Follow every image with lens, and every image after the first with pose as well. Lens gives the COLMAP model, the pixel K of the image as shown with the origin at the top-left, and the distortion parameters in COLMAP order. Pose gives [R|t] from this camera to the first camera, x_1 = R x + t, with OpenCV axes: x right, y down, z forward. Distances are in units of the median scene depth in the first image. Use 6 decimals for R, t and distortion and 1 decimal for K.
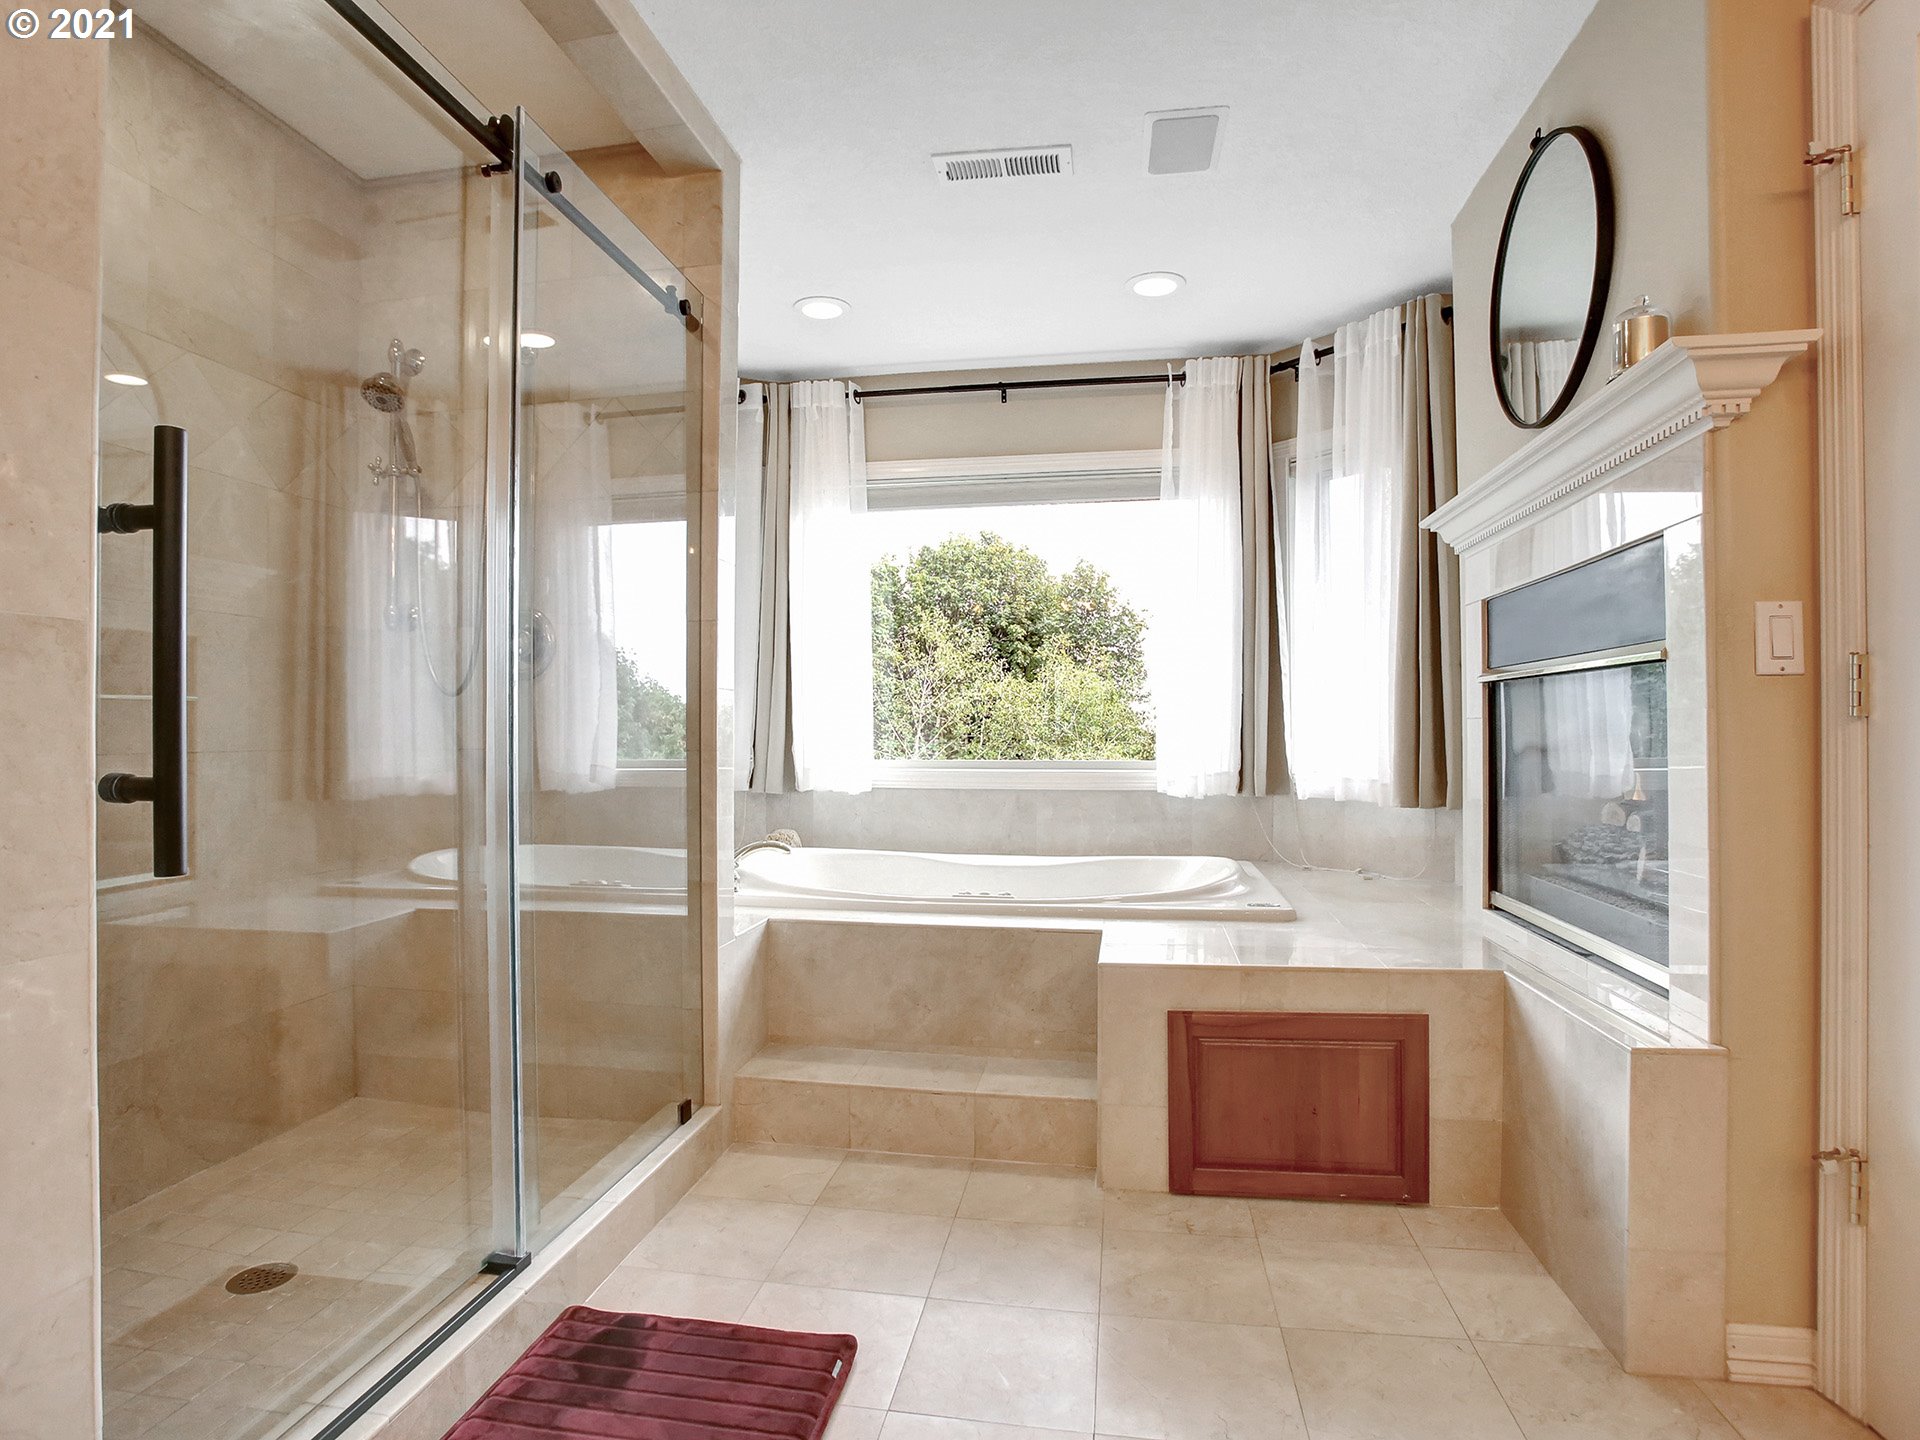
lens RADIAL K [[1008.6, 0, 961.4], [0, 1008.6, 723.8], [0, 0, 1]] dist [-0.020796, 0.002305]
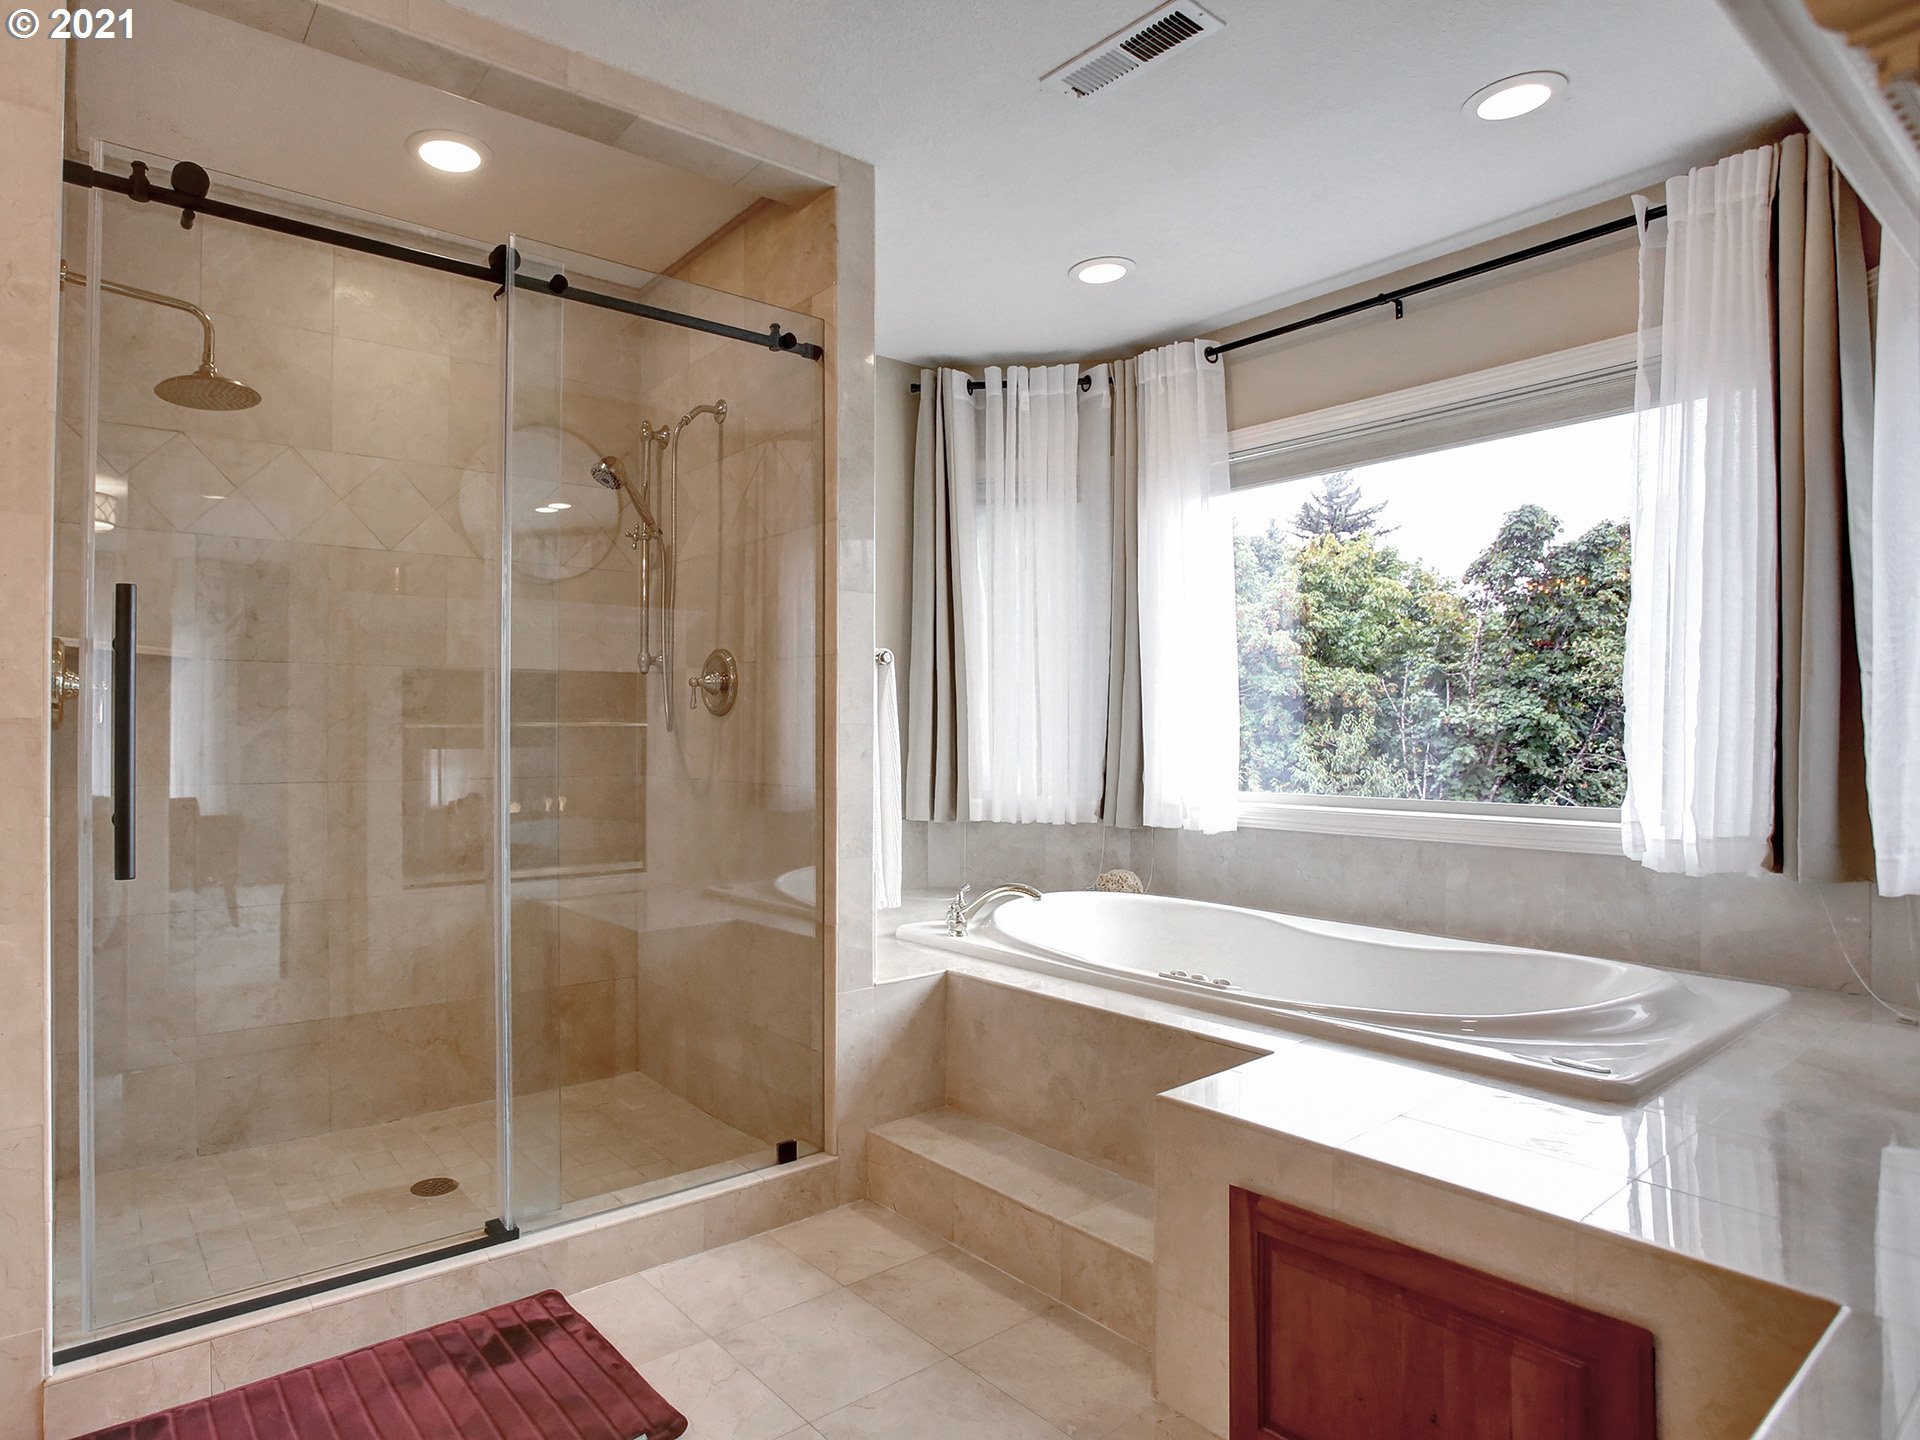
lens RADIAL K [[1110.5, 0, 942.4], [0, 1110.5, 727.4], [0, 0, 1]] dist [-0.030371, 0.000626]
pose [[0.735359, -0.001104, -0.677676, 0.515795], [0.003828, 0.999989, 0.002525, -0.032014], [0.677666, -0.004451, 0.735356, 0.267821]]
